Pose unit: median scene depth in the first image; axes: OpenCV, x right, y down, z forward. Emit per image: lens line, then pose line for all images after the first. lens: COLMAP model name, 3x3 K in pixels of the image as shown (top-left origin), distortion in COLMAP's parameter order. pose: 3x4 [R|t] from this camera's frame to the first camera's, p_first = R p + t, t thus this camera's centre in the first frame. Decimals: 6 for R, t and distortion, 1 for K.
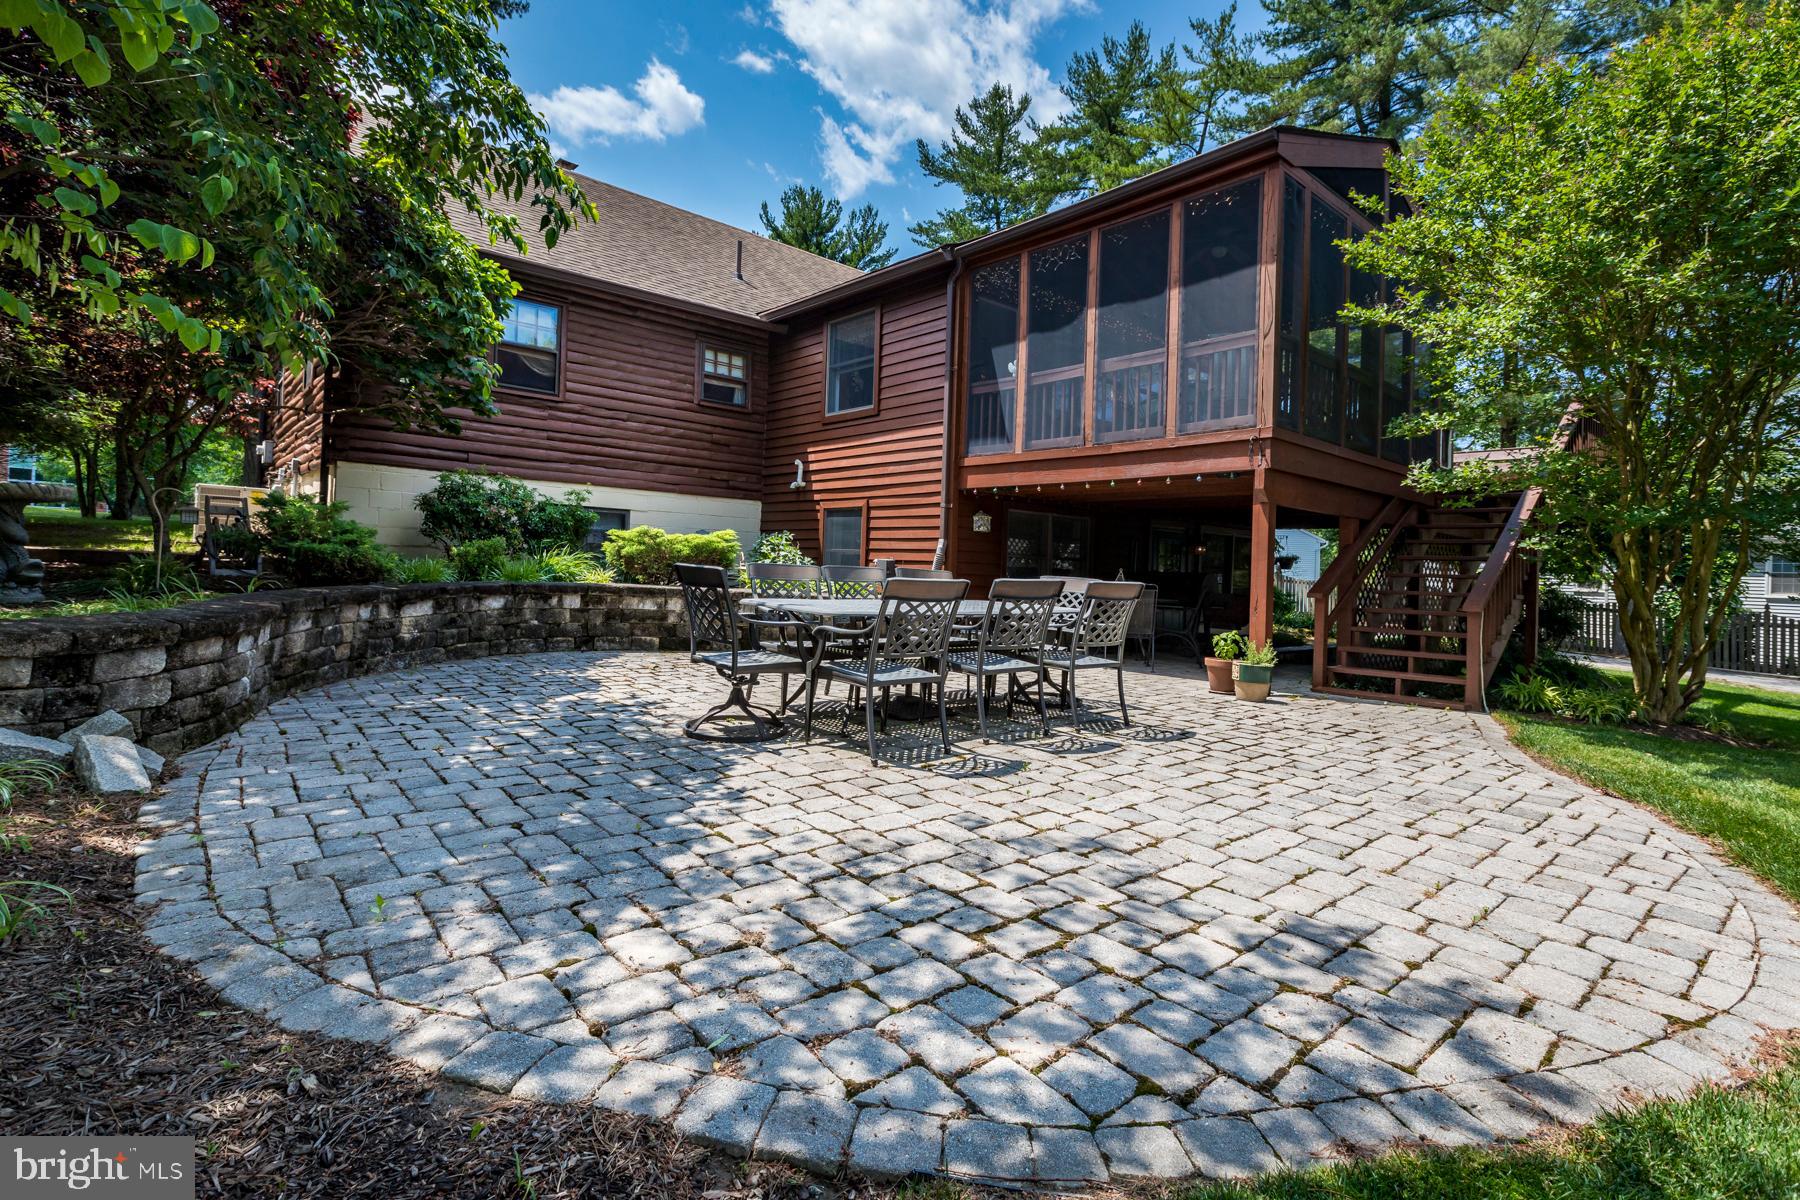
lens RADIAL K [[837.6, 0, 913.0], [0, 837.6, 586.1], [0, 0, 1]] dist [0.008671, -0.003261]
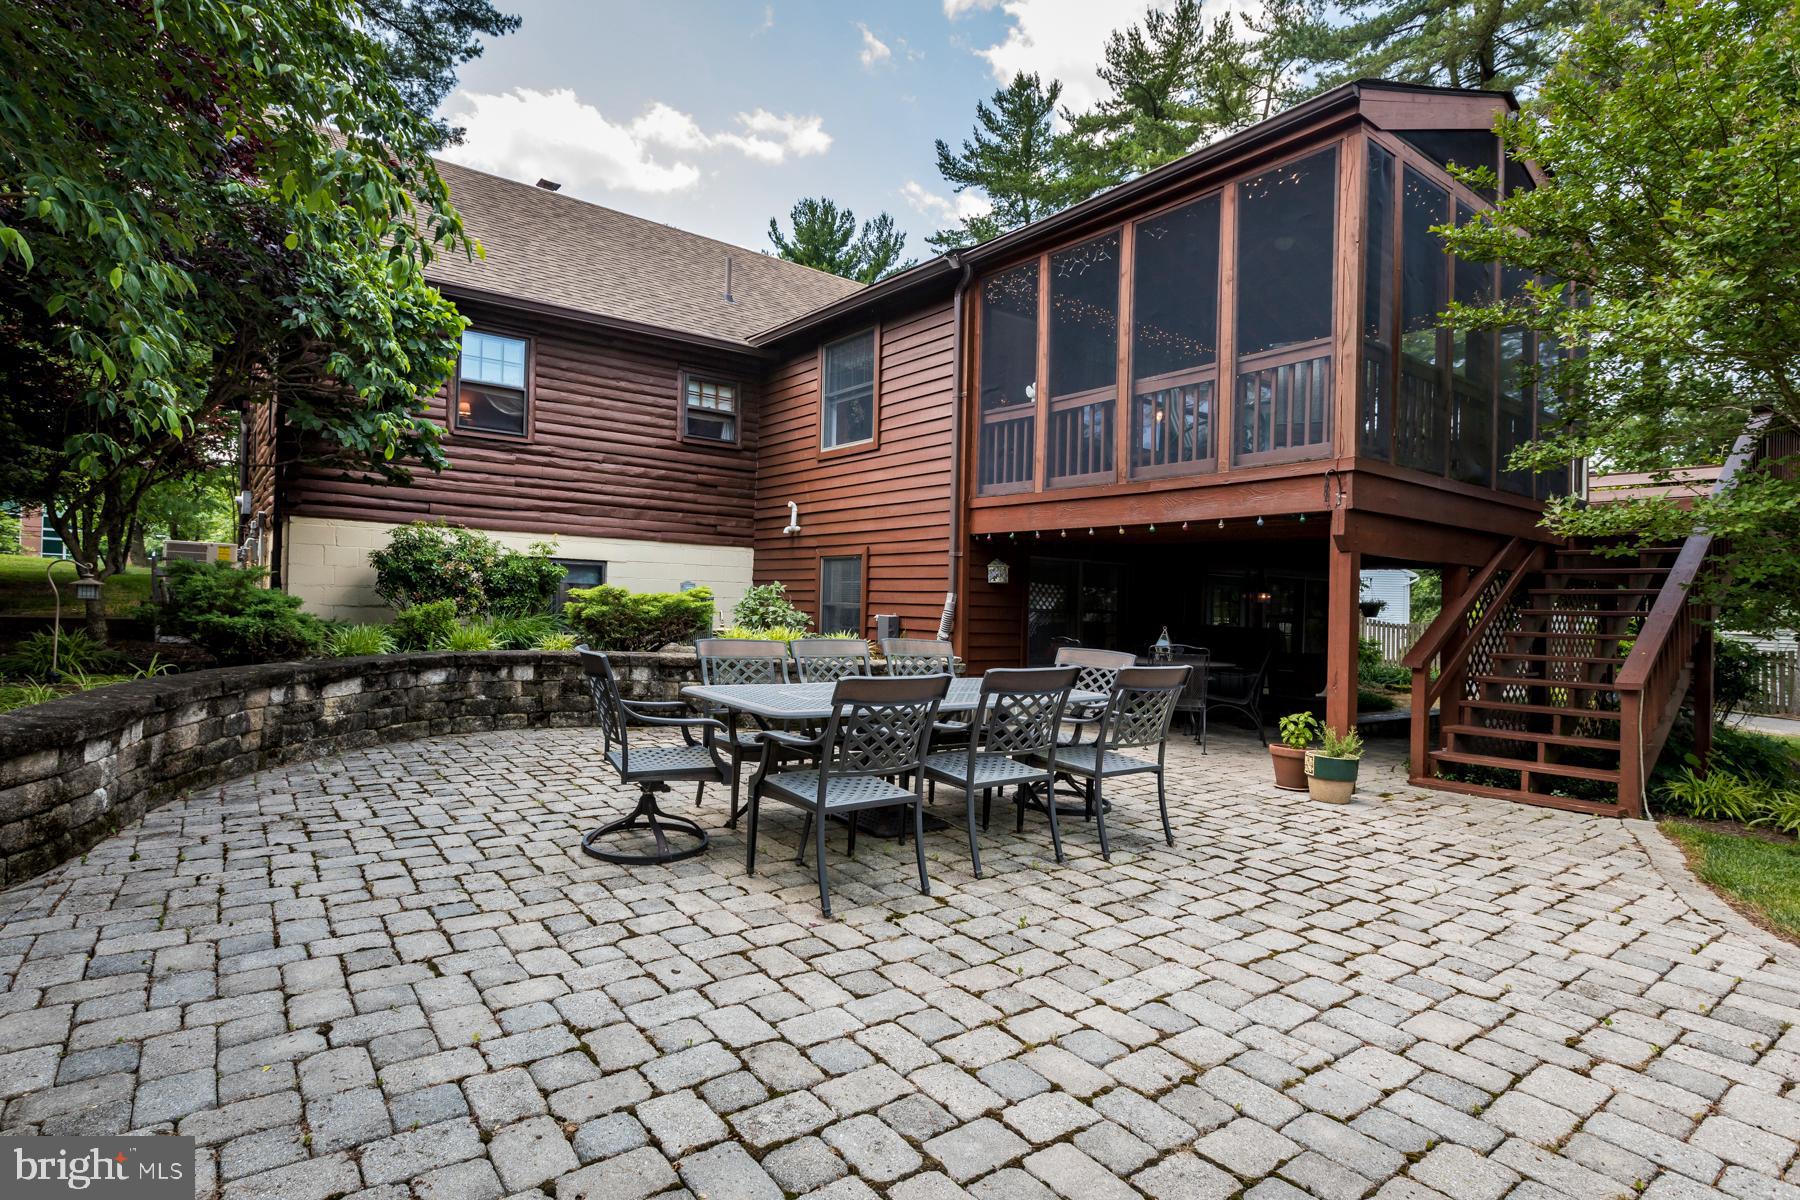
lens RADIAL K [[837.6, 0, 884.4], [0, 837.6, 600.6], [0, 0, 1]] dist [0.008671, -0.003261]
pose [[0.995048, -0.006405, -0.099191, 0.057289], [0.006099, 0.999976, -0.003395, -0.050069], [0.099210, 0.002773, 0.995063, 0.150479]]
